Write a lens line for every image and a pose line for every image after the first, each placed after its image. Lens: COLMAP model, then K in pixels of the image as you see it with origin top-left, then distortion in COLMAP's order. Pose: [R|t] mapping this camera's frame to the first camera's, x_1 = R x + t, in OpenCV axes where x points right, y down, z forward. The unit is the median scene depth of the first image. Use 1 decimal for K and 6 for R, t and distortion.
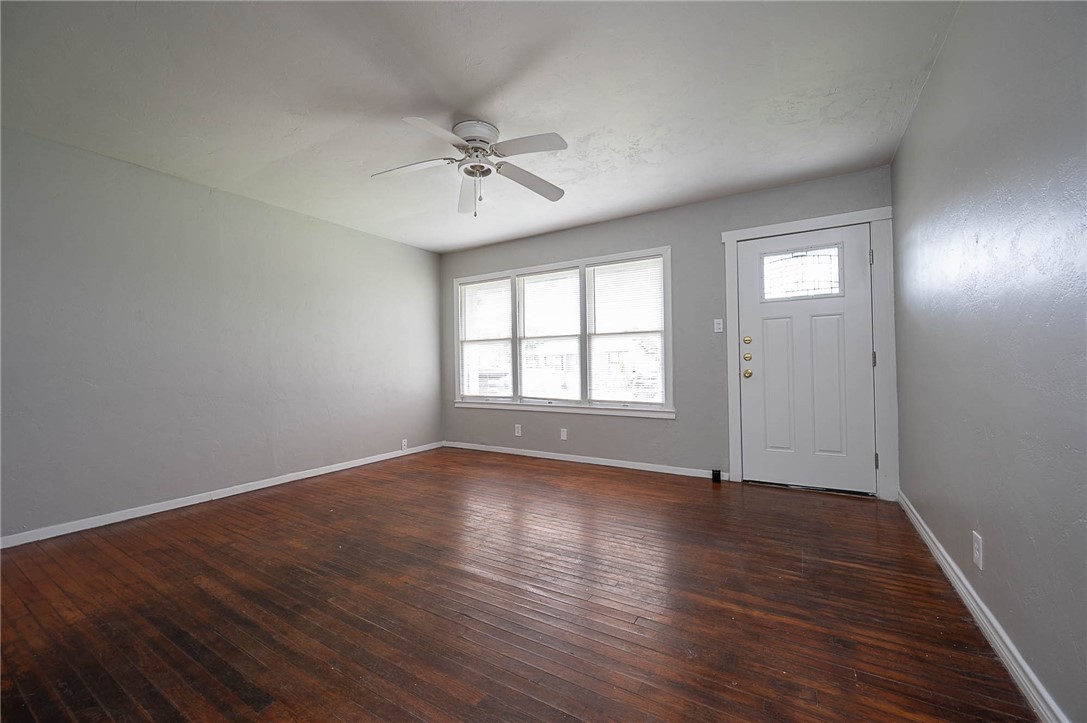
lens RADIAL K [[427.1, 0, 543.3], [0, 427.1, 357.4], [0, 0, 1]] dist [-0.000794, 0.000028]
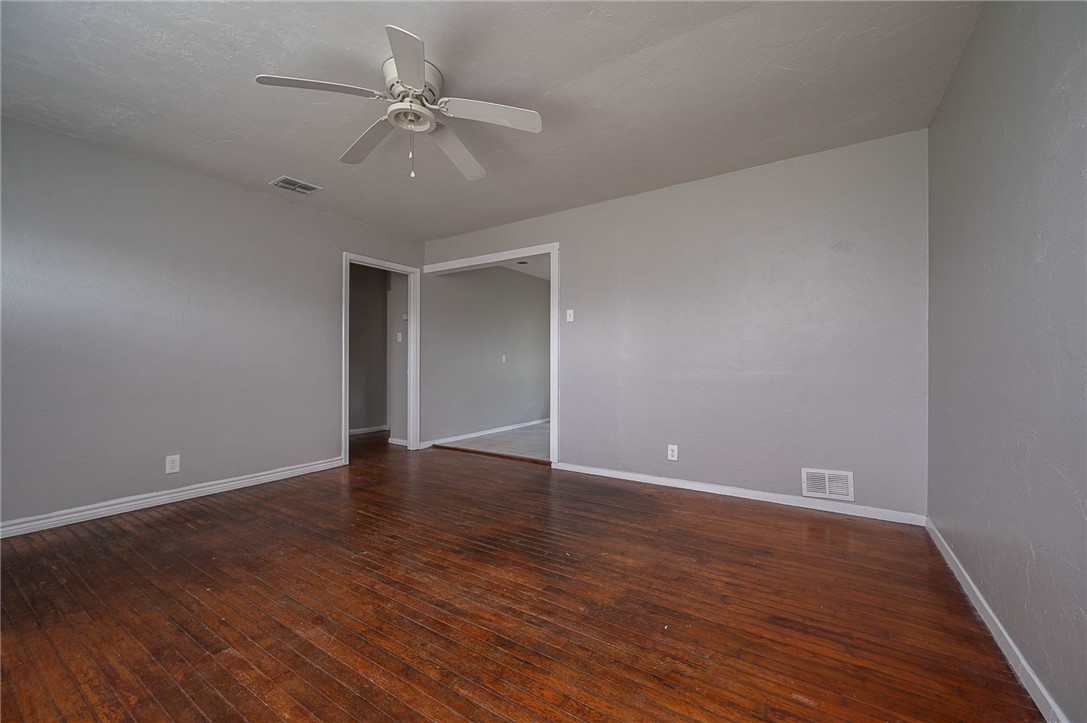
lens RADIAL K [[427.1, 0, 544.1], [0, 427.1, 362.7], [0, 0, 1]] dist [-0.000794, 0.000028]
pose [[-0.999475, 0.013961, 0.029252, -0.212890], [0.013412, 0.999731, -0.018903, 0.020261], [-0.029508, -0.018501, -0.999393, 0.903015]]
